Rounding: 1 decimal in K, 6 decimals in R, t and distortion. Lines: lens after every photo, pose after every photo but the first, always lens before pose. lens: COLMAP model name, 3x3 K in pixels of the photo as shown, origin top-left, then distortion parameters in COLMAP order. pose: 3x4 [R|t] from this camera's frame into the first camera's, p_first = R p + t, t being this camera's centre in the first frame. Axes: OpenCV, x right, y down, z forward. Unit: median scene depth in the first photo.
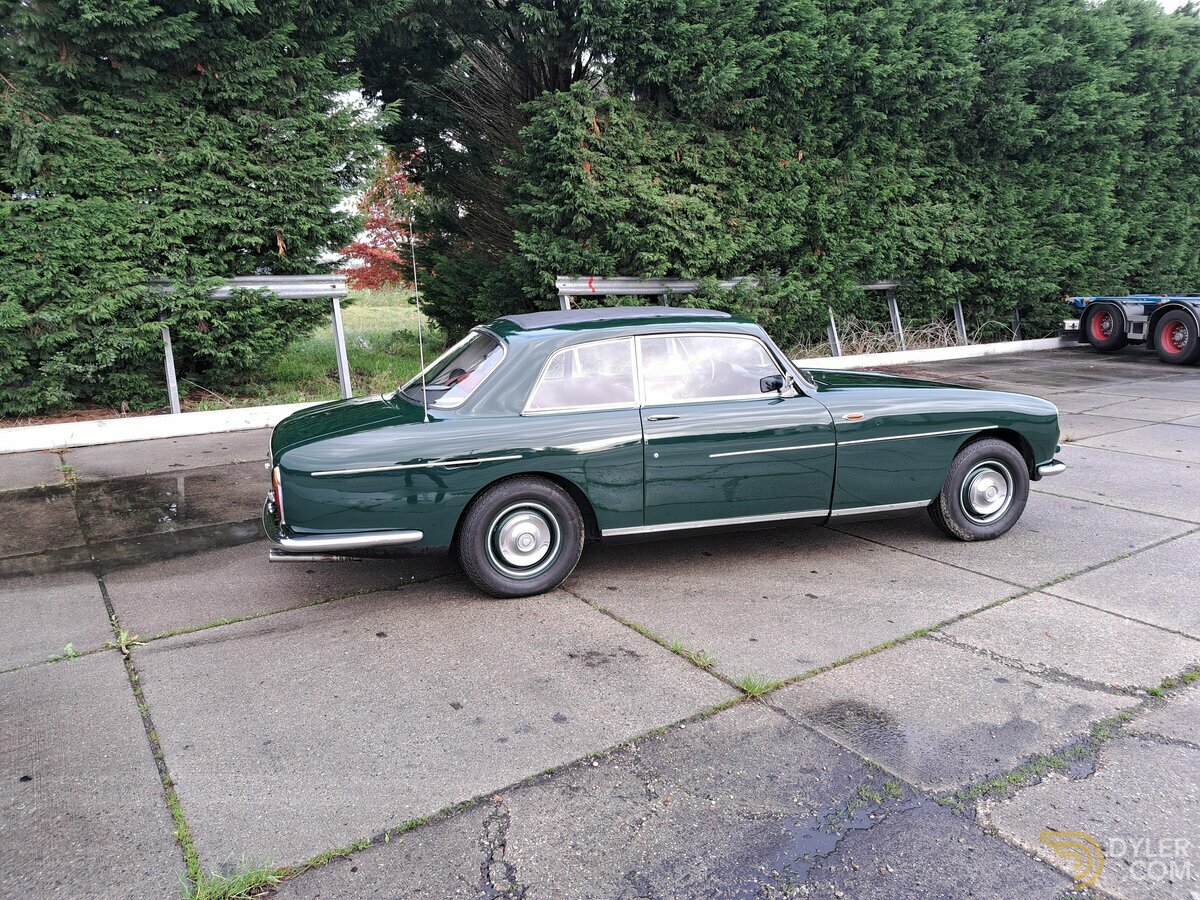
lens RADIAL K [[867.8, 0, 616.3], [0, 867.8, 443.3], [0, 0, 1]] dist [0.087789, -0.108897]
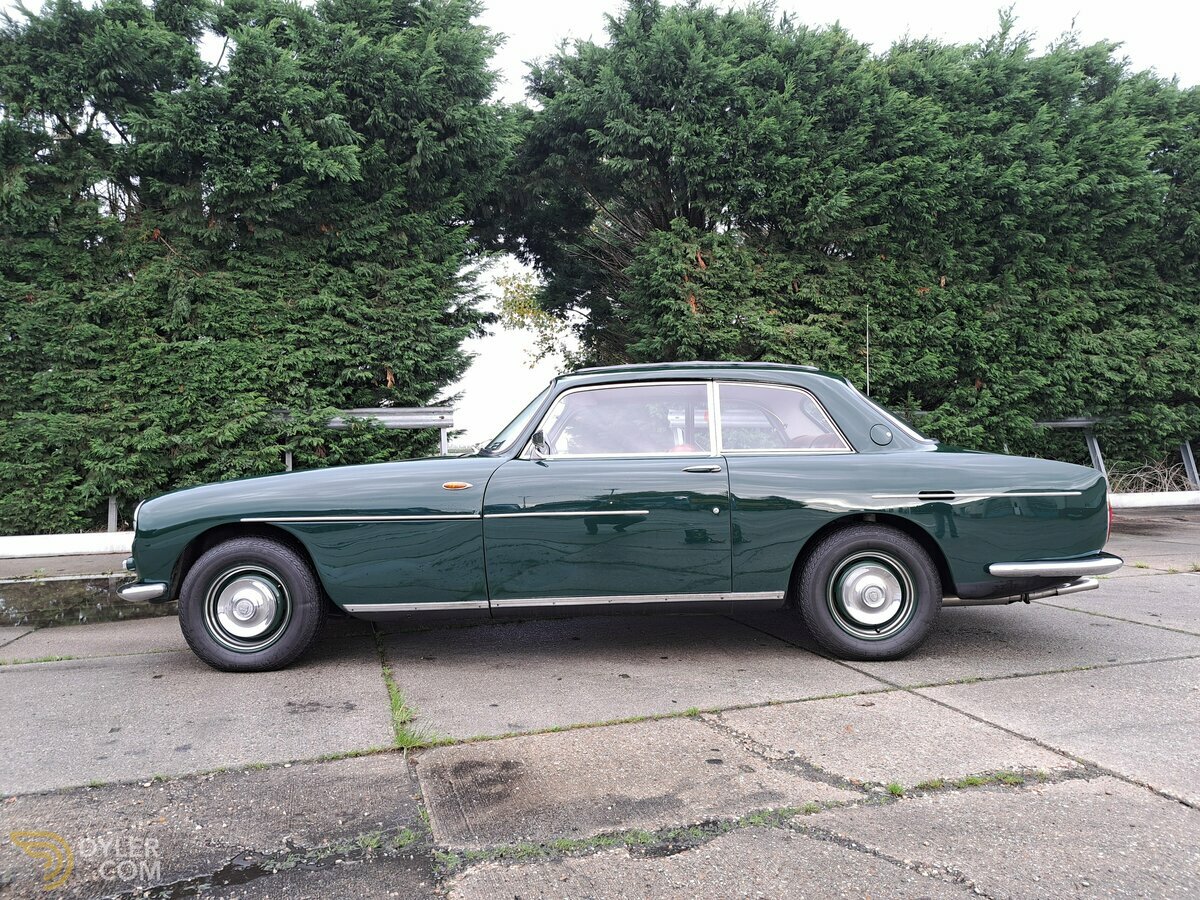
lens RADIAL K [[880.8, 0, 600.0], [0, 880.8, 450.0], [0, 0, 1]] dist [0.054793, -0.043919]
pose [[0.956096, -0.008378, -0.292933, 0.178135], [-0.046493, 0.982594, -0.179852, 0.044527], [0.289341, 0.185575, 0.939065, 0.055016]]
